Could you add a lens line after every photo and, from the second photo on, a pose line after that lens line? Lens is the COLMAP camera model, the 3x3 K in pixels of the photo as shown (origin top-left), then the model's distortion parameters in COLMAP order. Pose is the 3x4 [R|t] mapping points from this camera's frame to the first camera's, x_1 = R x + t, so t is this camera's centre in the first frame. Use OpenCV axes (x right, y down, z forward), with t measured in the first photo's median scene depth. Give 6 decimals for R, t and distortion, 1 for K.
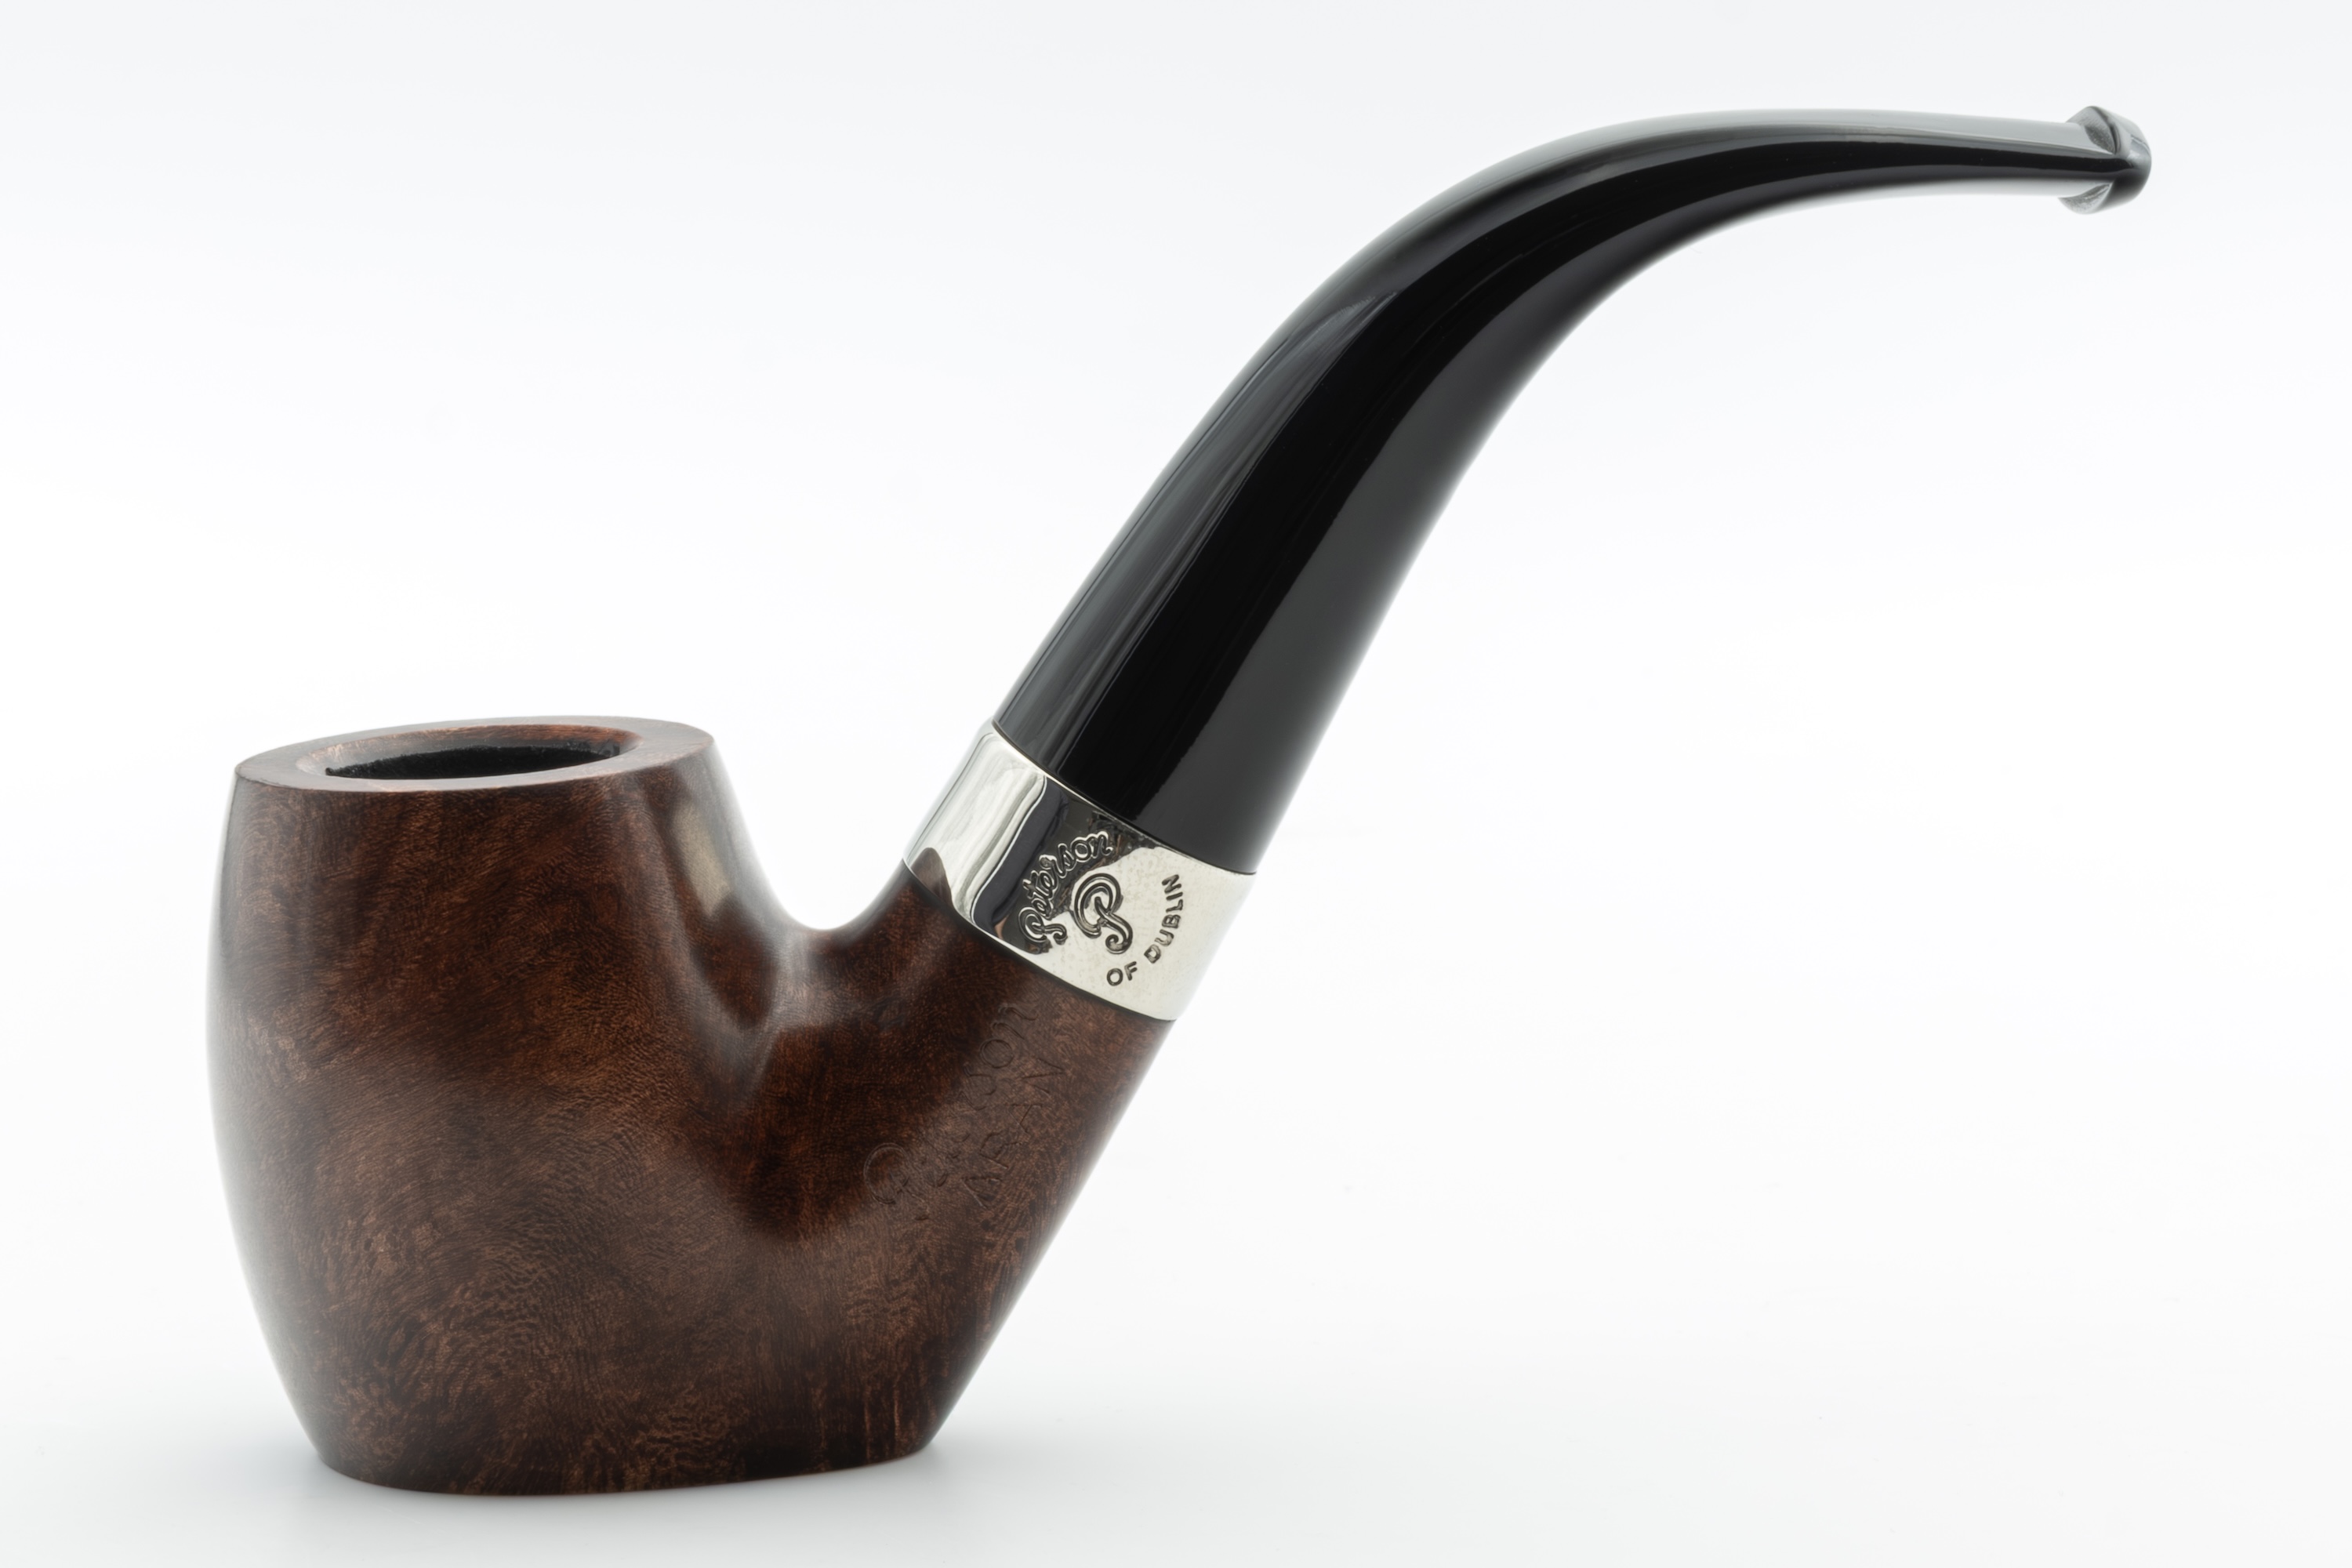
lens RADIAL K [[3228.6, 0, 1175.5], [0, 3228.6, 787.4], [0, 0, 1]] dist [0.009048, 0.000000]
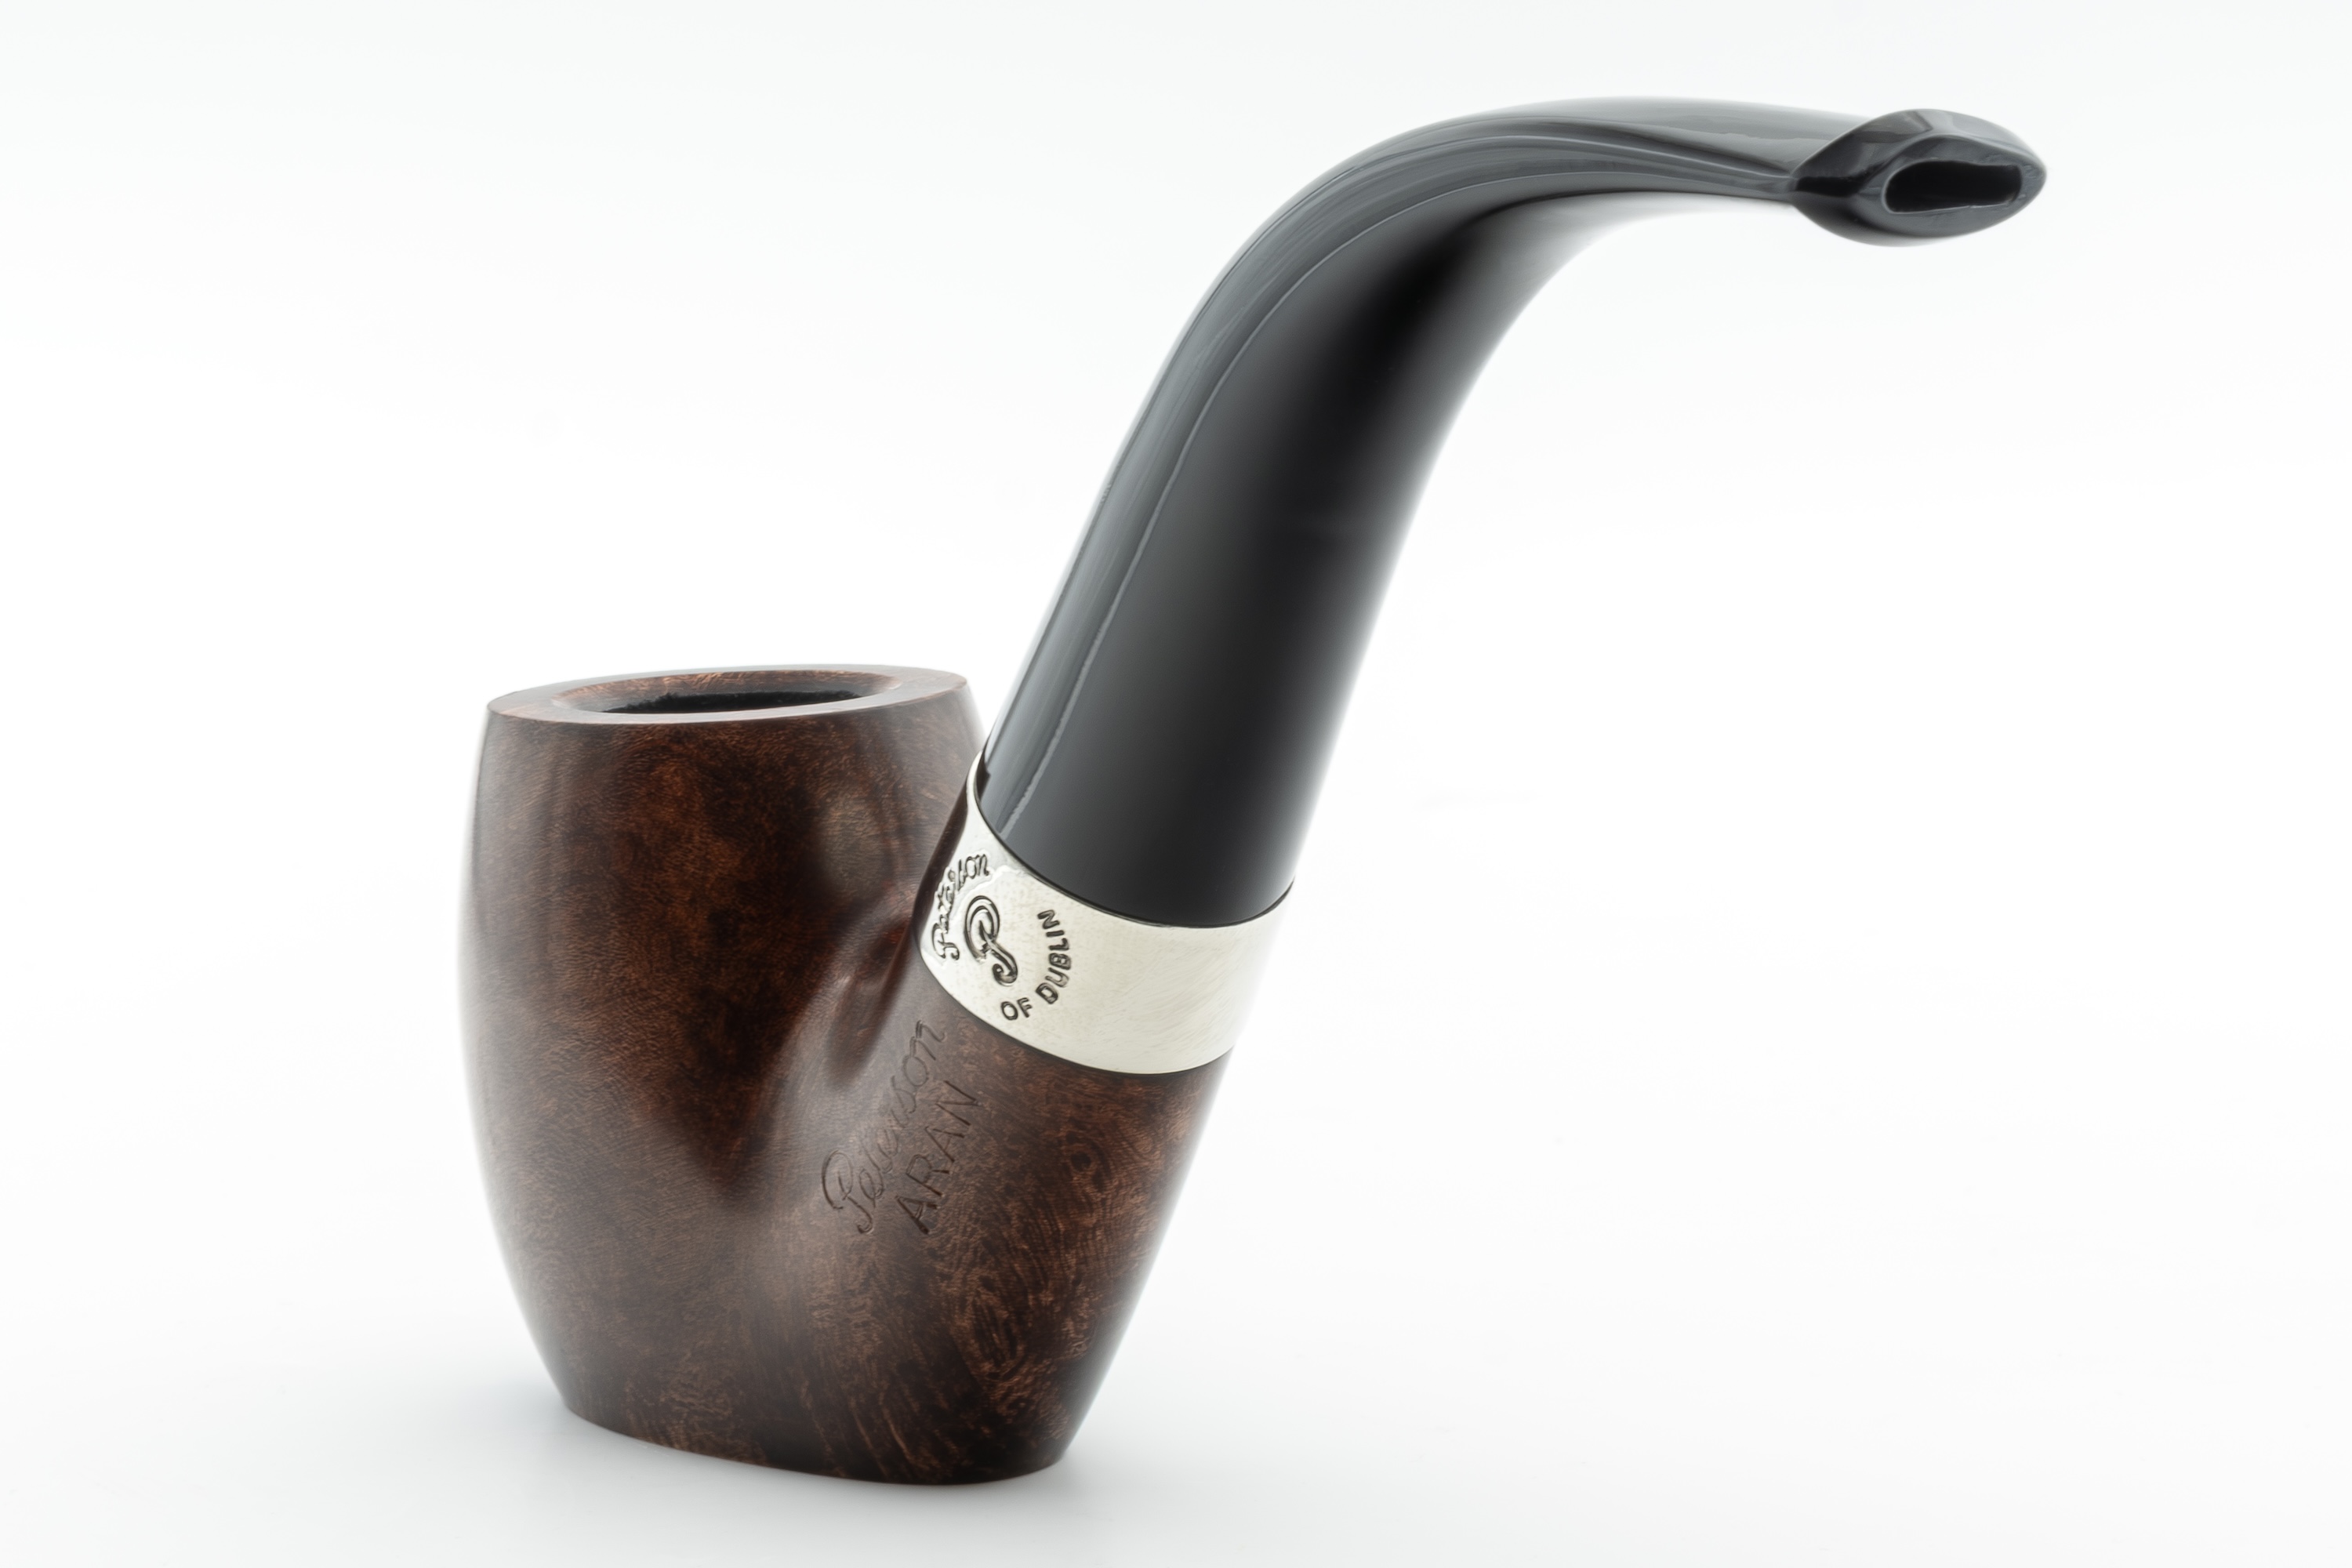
lens RADIAL K [[3502.9, 0, 1176.0], [0, 3502.9, 781.6], [0, 0, 1]] dist [0.001609, 0.000000]
pose [[0.843442, 0.136177, -0.519674, 0.527852], [-0.133296, 0.990138, 0.043117, -0.054917], [0.520421, 0.032904, 0.853276, 0.170859]]
